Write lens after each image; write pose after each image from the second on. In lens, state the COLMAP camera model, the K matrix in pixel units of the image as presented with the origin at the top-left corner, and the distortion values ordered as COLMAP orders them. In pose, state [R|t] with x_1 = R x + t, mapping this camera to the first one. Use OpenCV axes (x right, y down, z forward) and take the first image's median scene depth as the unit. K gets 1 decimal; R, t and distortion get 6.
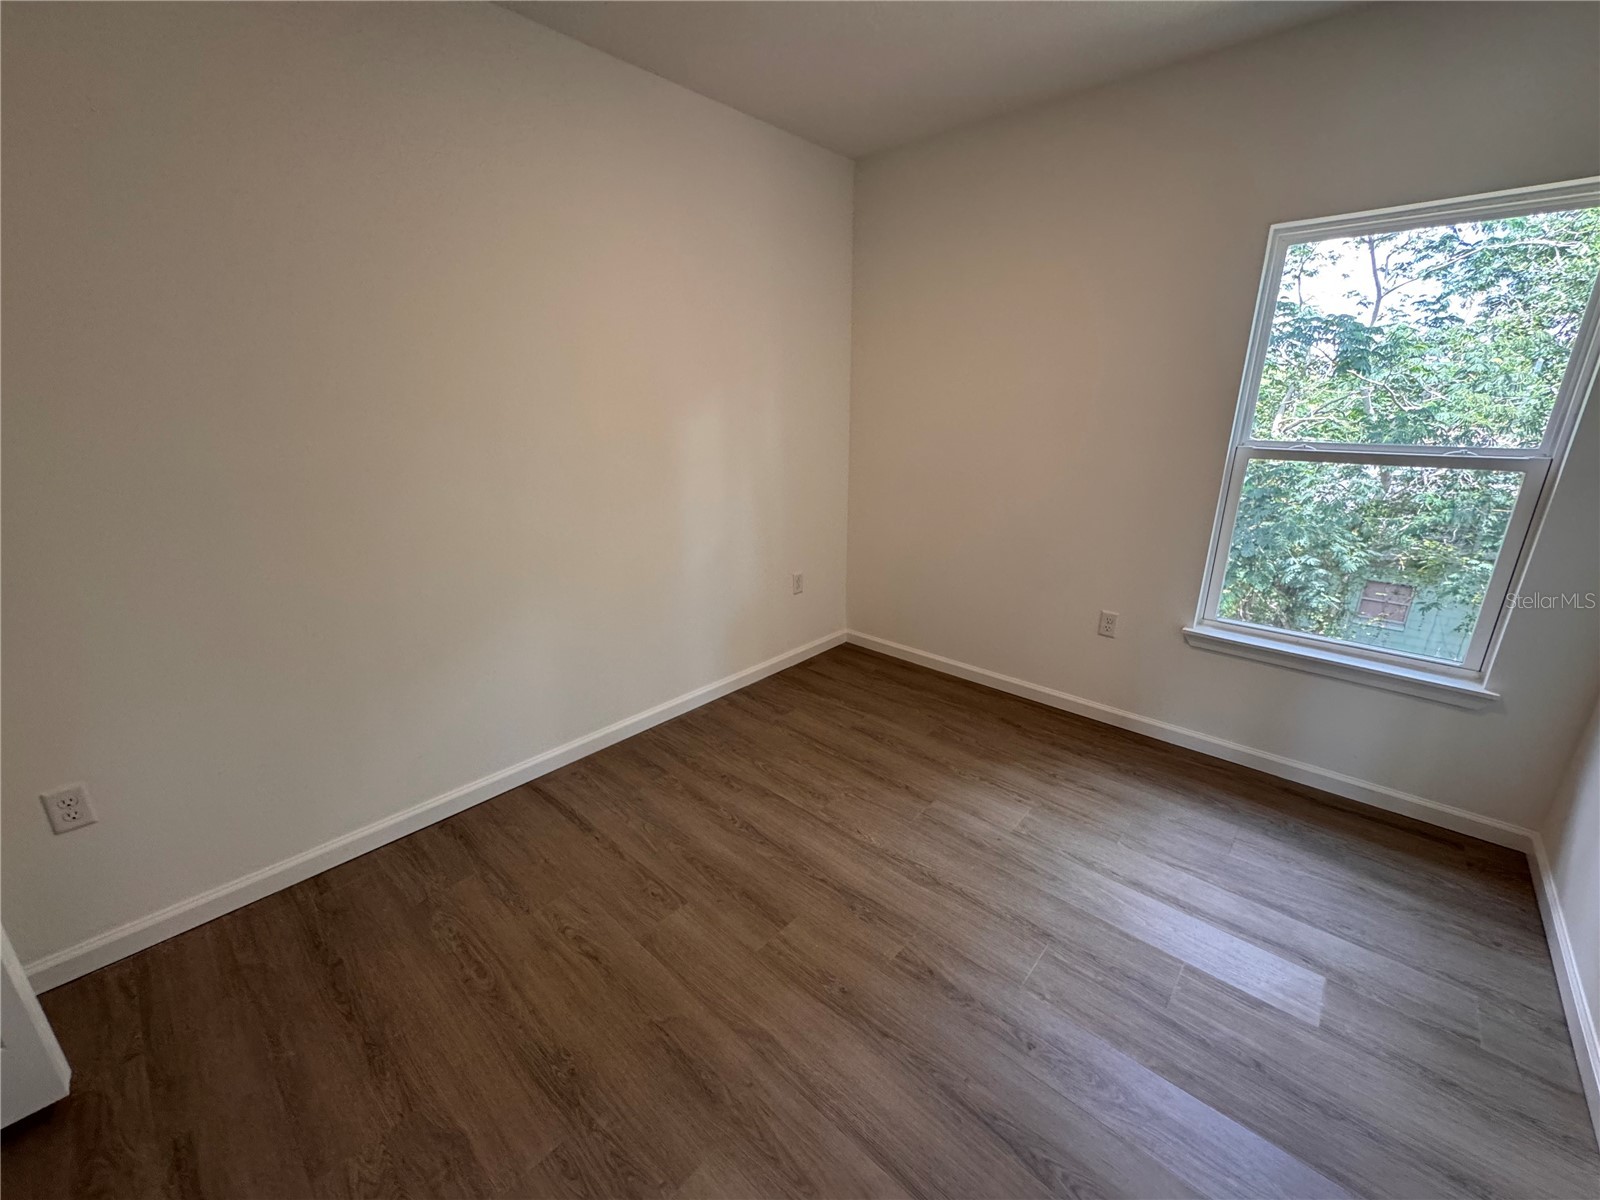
lens RADIAL K [[643.4, 0, 792.2], [0, 643.4, 599.6], [0, 0, 1]] dist [-0.001134, 0.000216]
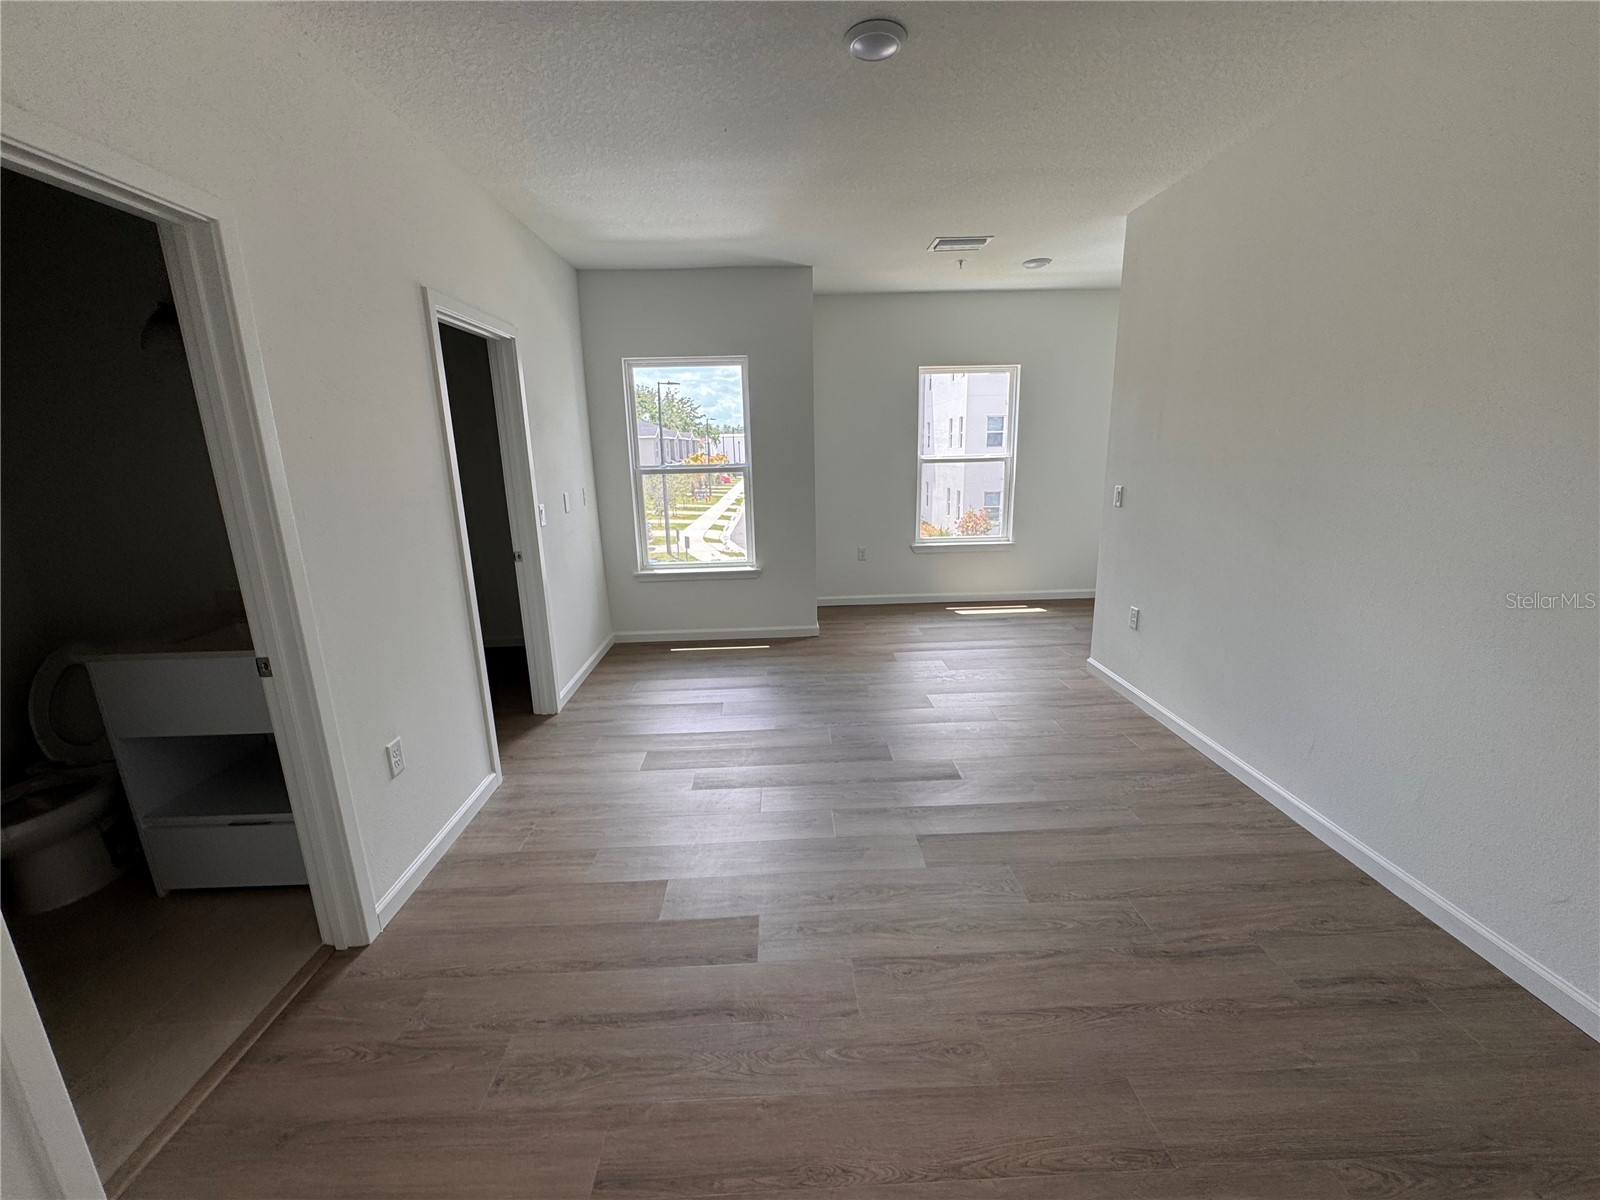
lens RADIAL K [[643.4, 0, 801.8], [0, 643.4, 595.3], [0, 0, 1]] dist [-0.001134, 0.000216]
pose [[-0.713350, 0.176759, -0.678151, 0.280013], [-0.190347, 0.882423, 0.430229, -0.106661], [0.674463, 0.435988, -0.595831, 0.371044]]
